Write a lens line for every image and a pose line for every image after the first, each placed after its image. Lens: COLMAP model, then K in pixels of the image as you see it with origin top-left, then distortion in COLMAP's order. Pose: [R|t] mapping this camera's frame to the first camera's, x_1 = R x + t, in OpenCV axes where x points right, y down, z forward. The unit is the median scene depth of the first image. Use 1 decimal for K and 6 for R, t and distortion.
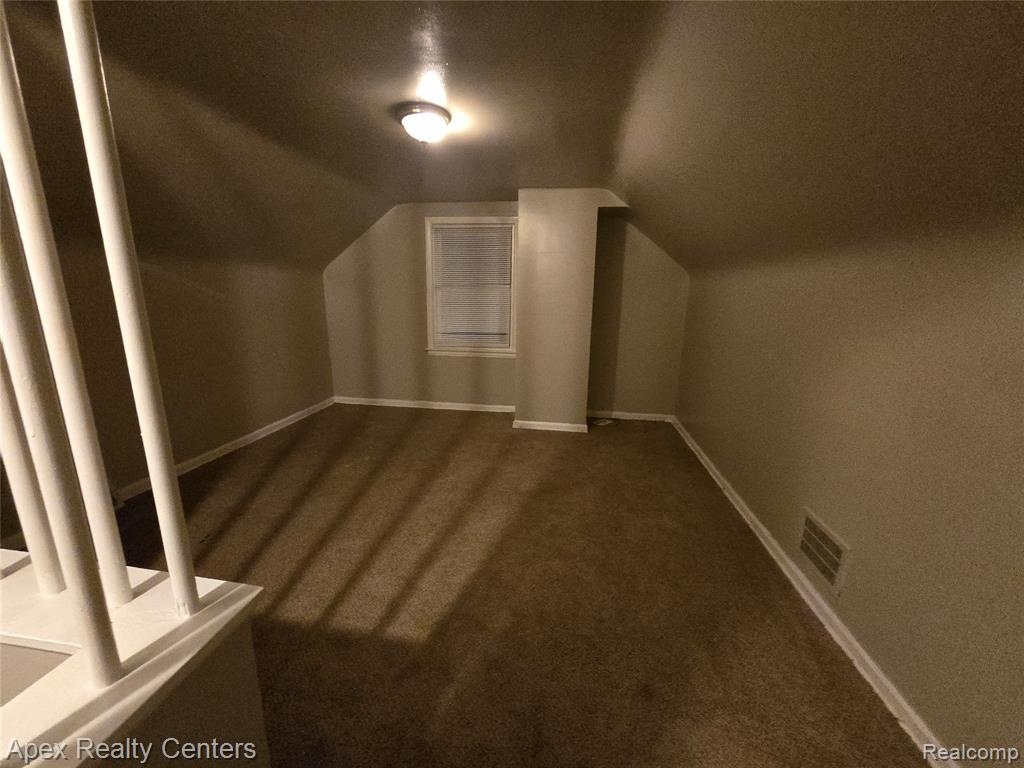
lens RADIAL K [[419.9, 0, 510.9], [0, 419.9, 387.1], [0, 0, 1]] dist [-0.001914, 0.000215]
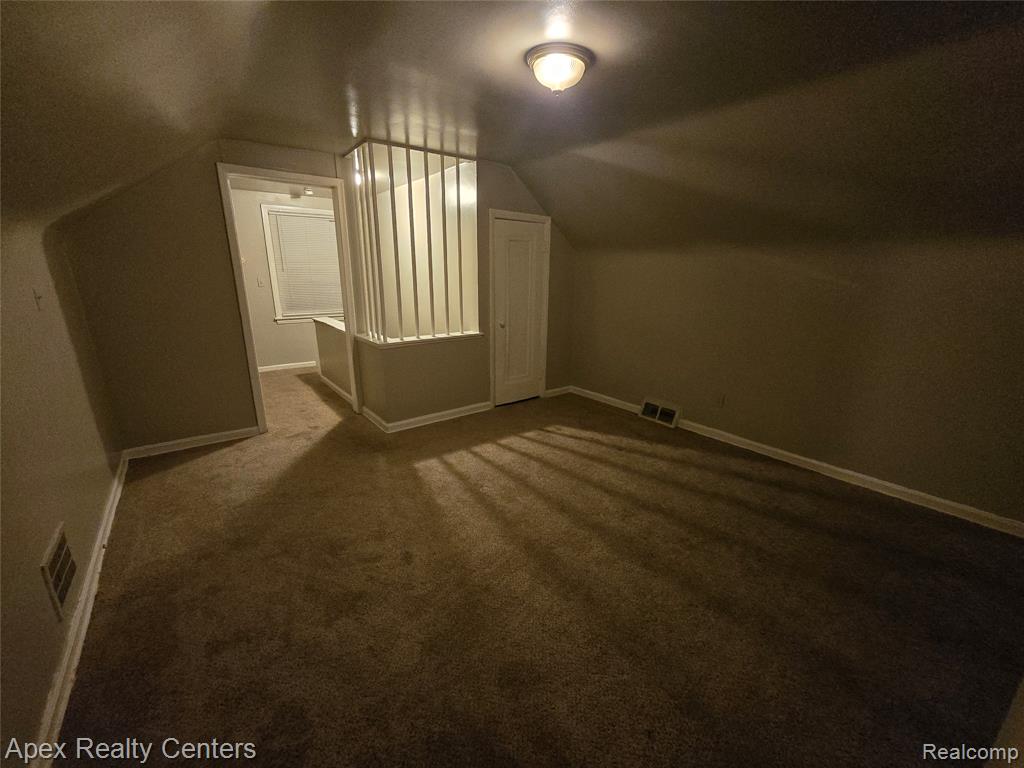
lens RADIAL K [[419.9, 0, 510.9], [0, 419.9, 387.1], [0, 0, 1]] dist [-0.001914, 0.000215]
pose [[-0.701254, 0.180878, -0.689584, 0.664107], [-0.171407, 0.896126, 0.409362, -0.502285], [0.691998, 0.405267, -0.597409, 2.091221]]
